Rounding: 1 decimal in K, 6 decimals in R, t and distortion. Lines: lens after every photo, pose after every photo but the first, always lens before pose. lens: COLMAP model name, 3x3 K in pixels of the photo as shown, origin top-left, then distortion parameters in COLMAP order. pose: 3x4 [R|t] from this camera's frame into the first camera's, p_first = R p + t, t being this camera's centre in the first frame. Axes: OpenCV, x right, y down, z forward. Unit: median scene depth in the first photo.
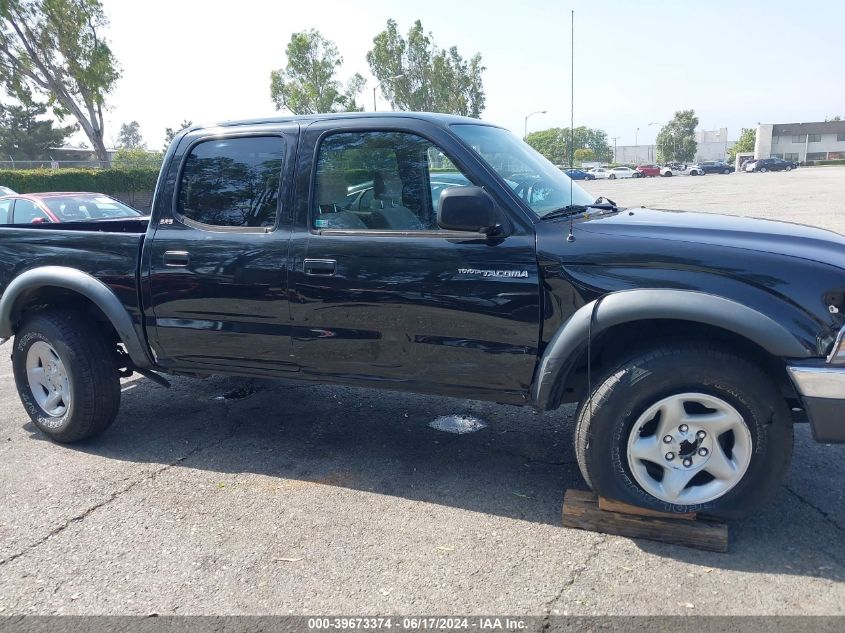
lens RADIAL K [[688.2, 0, 422.5], [0, 688.2, 316.5], [0, 0, 1]] dist [-0.013034, 0.002716]
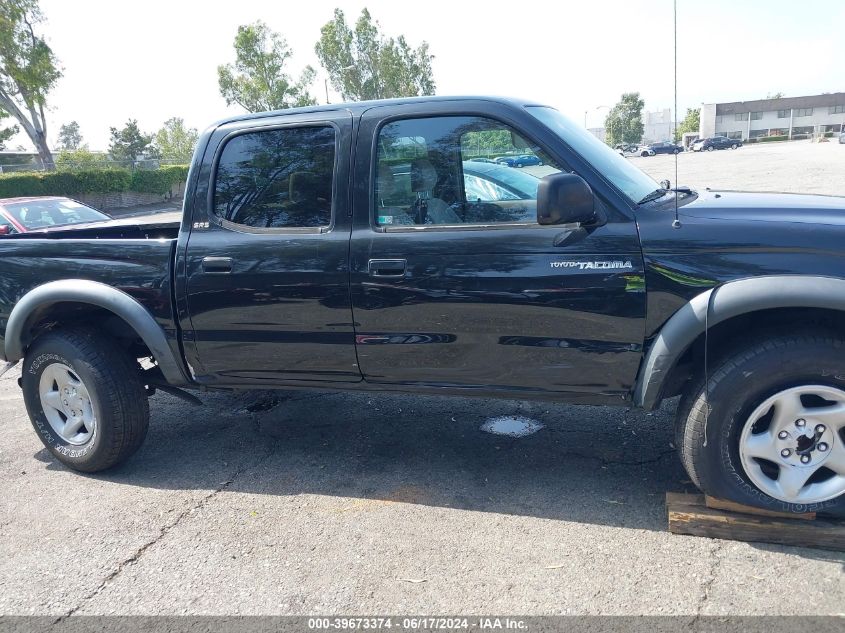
lens RADIAL K [[688.2, 0, 422.5], [0, 688.2, 316.5], [0, 0, 1]] dist [-0.013034, 0.002716]
pose [[0.996932, -0.049993, 0.060231, -0.127598], [0.049178, 0.998678, 0.014947, -0.014864], [-0.060898, -0.011939, 0.998073, 0.068307]]
